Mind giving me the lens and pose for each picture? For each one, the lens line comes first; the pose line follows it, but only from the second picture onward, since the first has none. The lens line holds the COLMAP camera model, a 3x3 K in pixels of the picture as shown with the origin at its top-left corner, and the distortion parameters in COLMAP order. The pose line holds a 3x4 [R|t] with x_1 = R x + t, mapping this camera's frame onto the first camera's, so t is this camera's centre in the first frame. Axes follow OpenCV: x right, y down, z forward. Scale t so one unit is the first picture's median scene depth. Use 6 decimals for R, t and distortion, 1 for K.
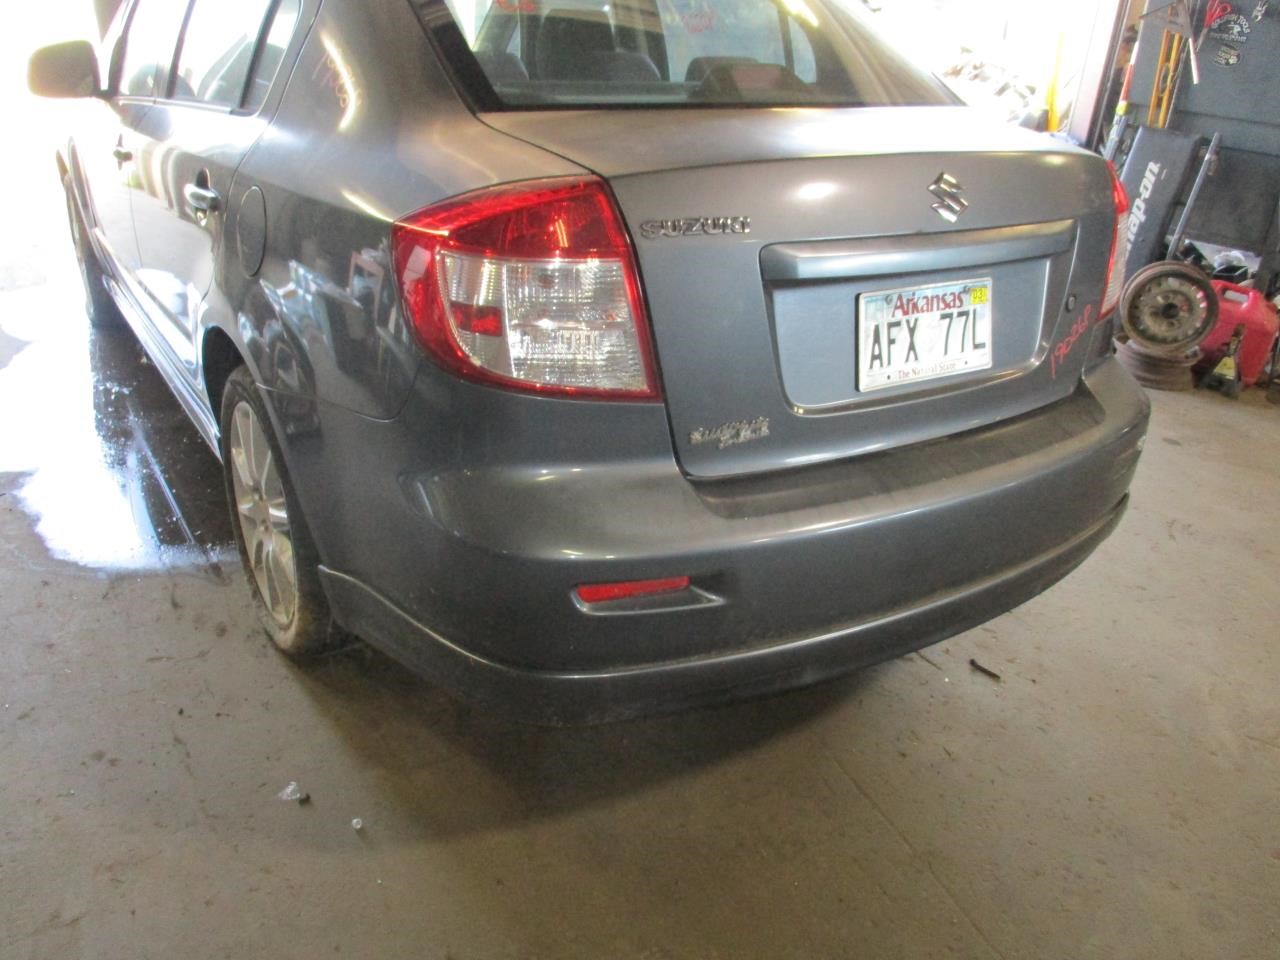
lens RADIAL K [[1040.3, 0, 640.0], [0, 1040.3, 480.0], [0, 0, 1]] dist [0.007343, 0.001101]
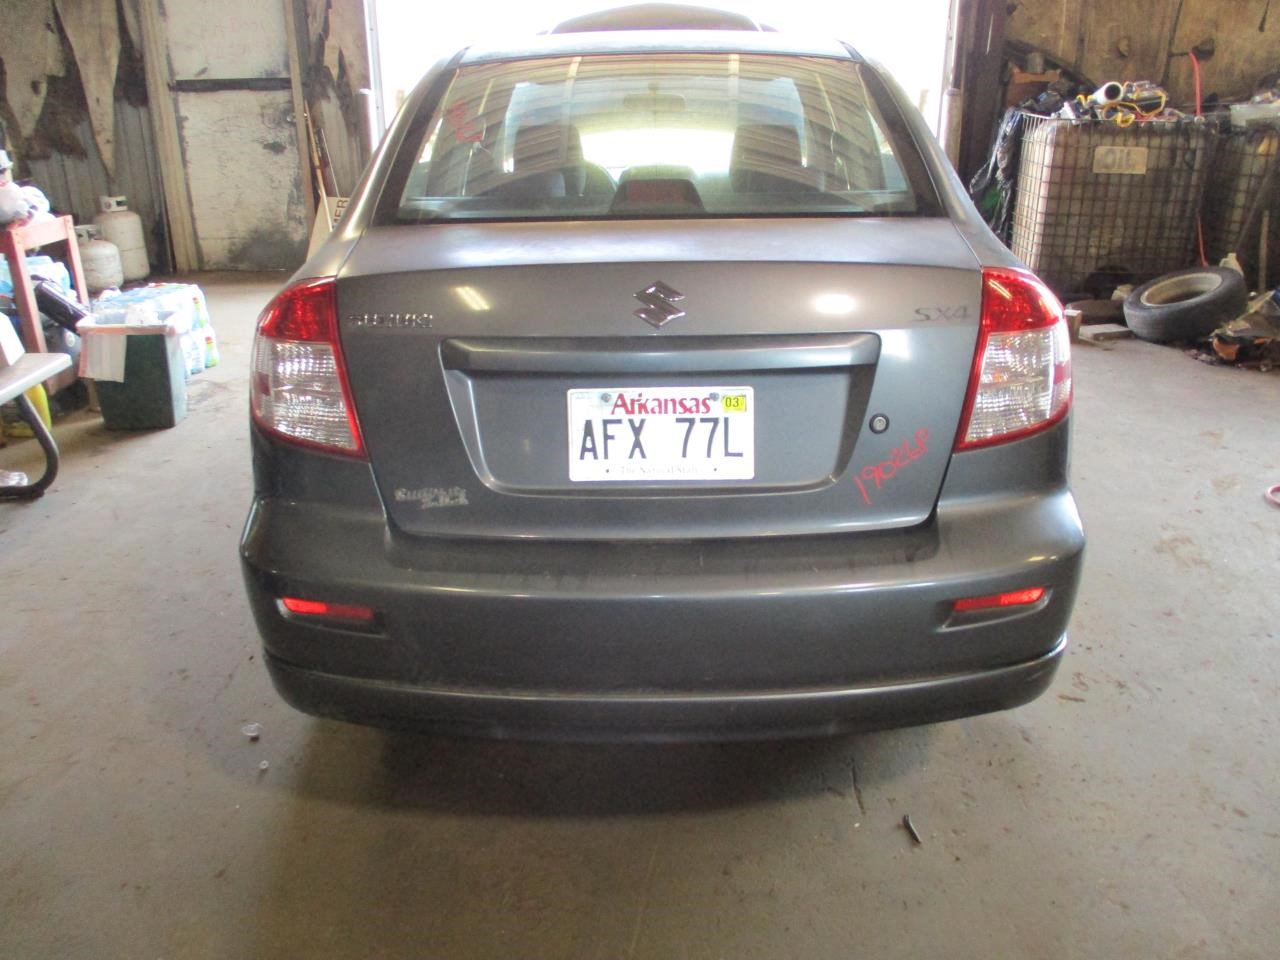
lens RADIAL K [[1042.2, 0, 640.0], [0, 1042.2, 480.0], [0, 0, 1]] dist [-0.036426, -0.005842]
pose [[0.830242, 0.125728, -0.543038, 0.835885], [-0.173169, 0.984201, -0.036886, -0.056275], [0.529821, 0.124662, 0.838897, 0.135099]]
